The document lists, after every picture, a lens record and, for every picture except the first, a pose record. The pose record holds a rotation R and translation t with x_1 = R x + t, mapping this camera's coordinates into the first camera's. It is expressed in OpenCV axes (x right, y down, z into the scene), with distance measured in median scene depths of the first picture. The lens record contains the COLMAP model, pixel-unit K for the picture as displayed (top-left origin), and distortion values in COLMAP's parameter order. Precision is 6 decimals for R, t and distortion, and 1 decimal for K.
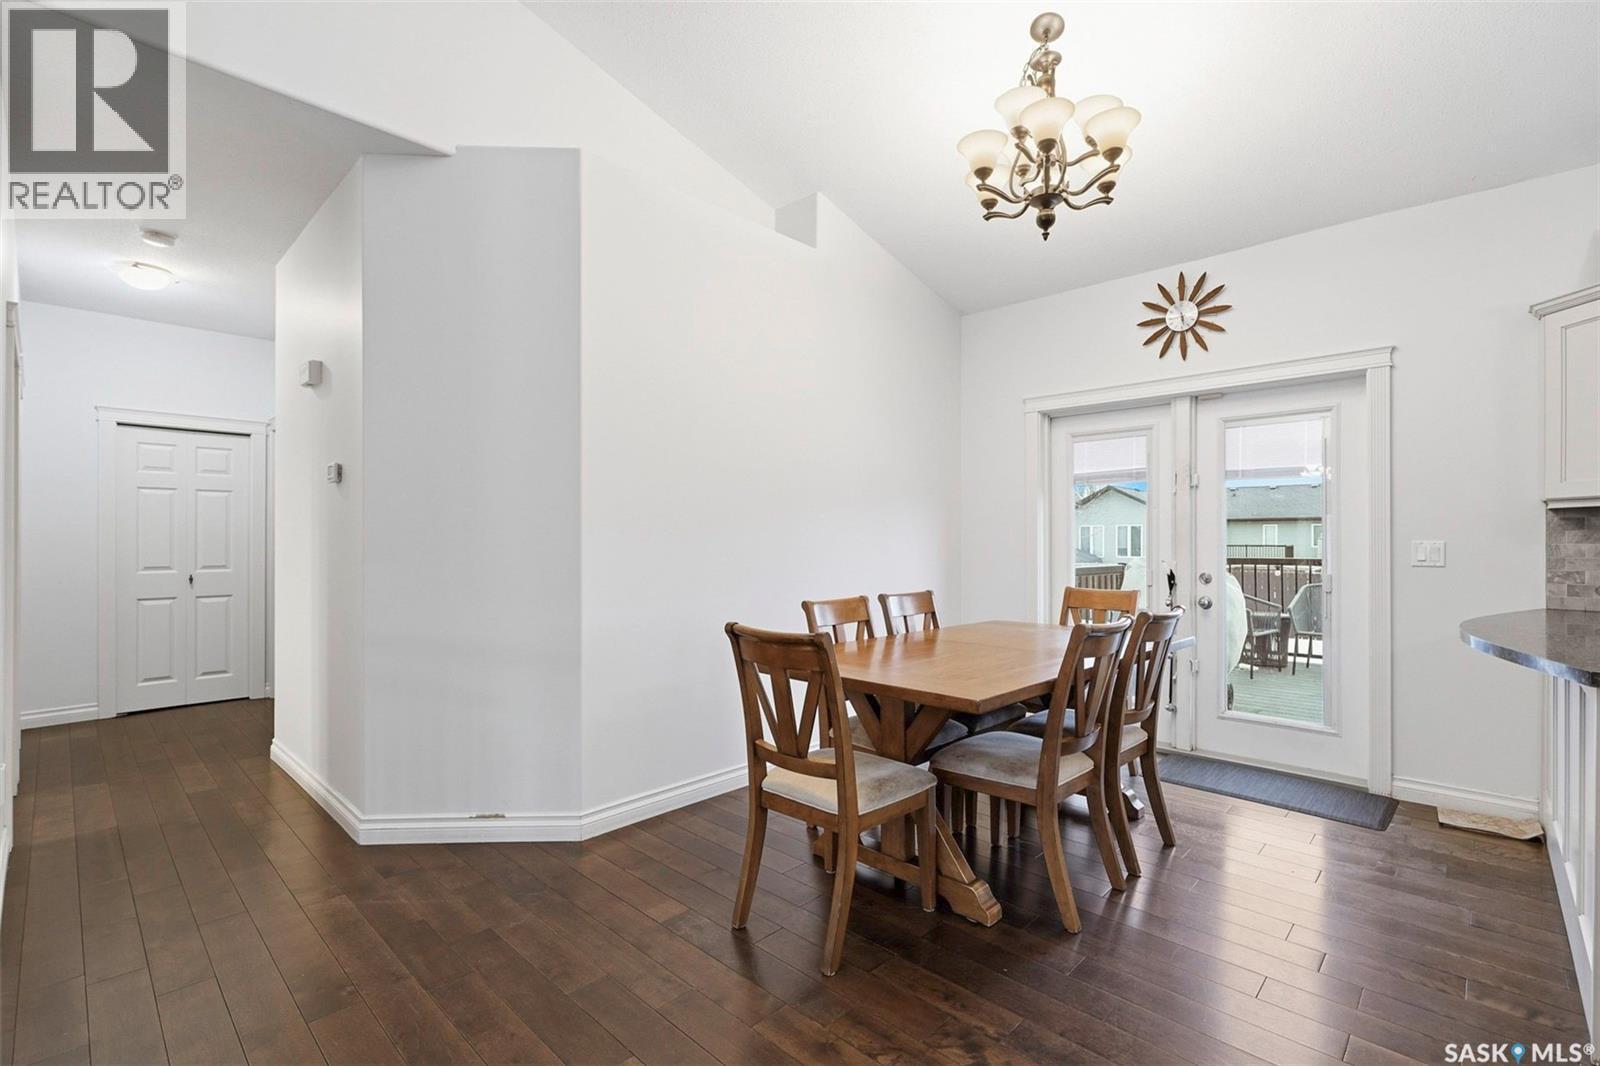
lens RADIAL K [[720.0, 0, 807.5], [0, 720.0, 532.8], [0, 0, 1]] dist [-0.009324, -0.000034]
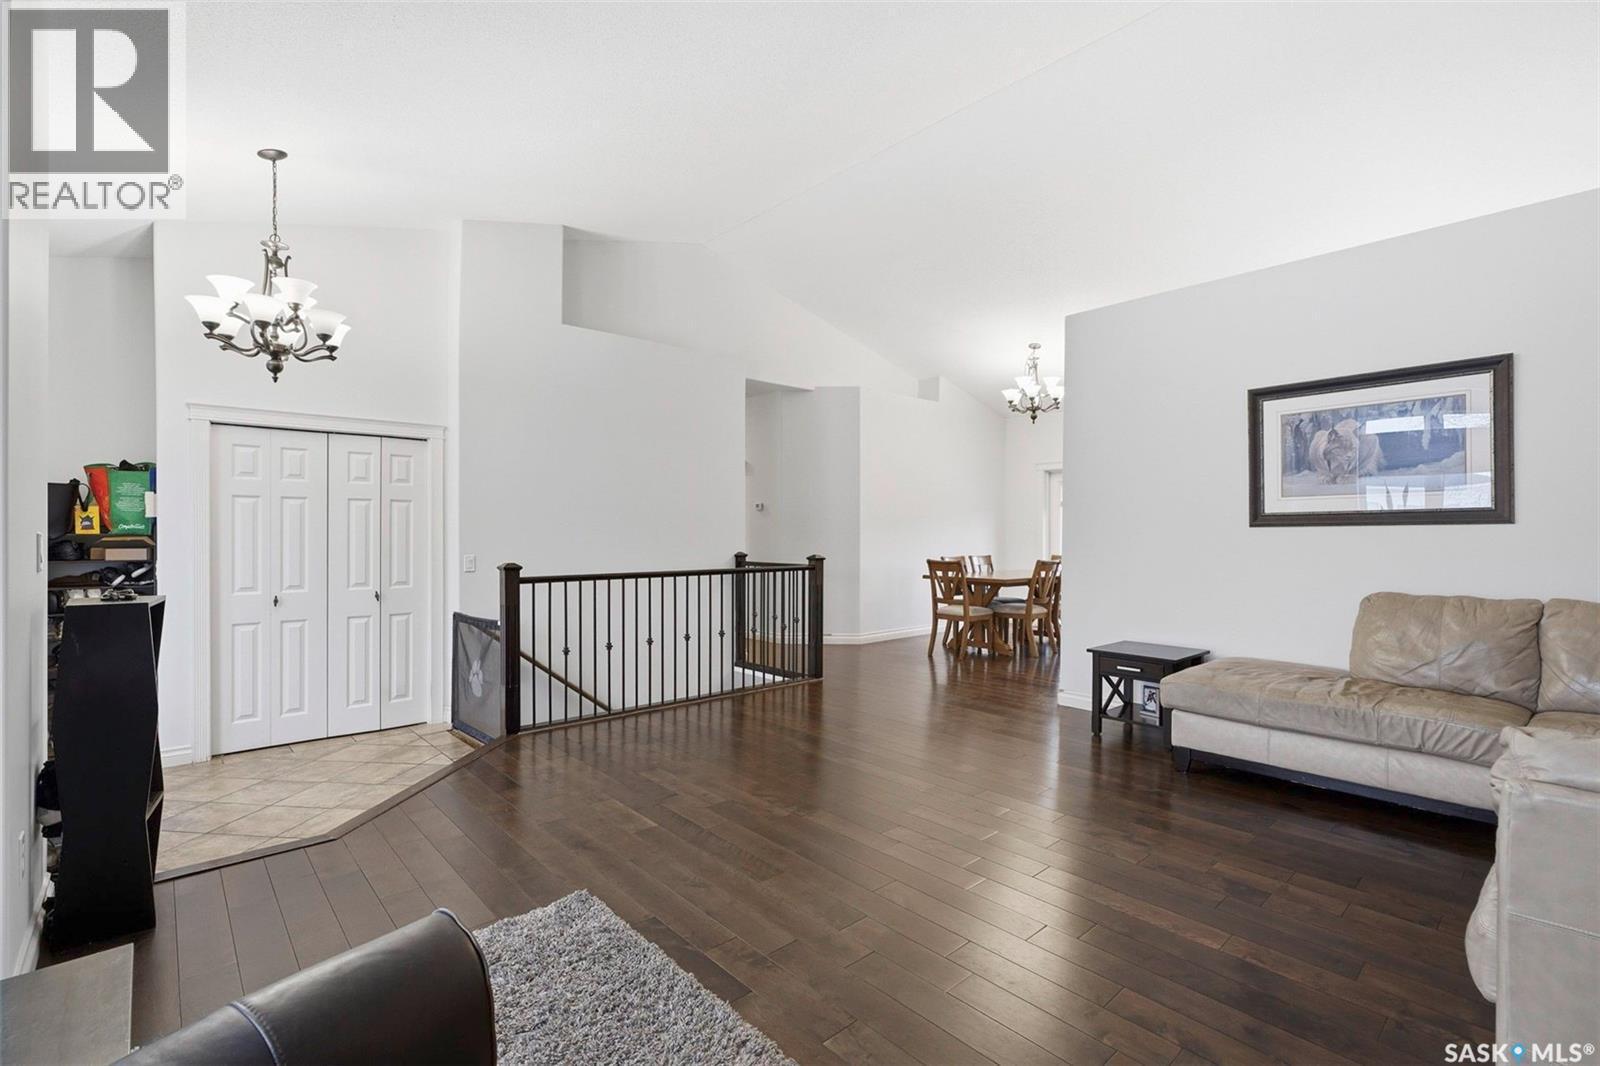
lens RADIAL K [[720.0, 0, 807.0], [0, 720.0, 529.9], [0, 0, 1]] dist [-0.009324, -0.000034]
pose [[0.997007, 0.002018, -0.077281, -0.266238], [-0.001428, 0.999969, 0.007688, -0.019936], [0.077294, -0.007554, 0.996980, -1.510086]]
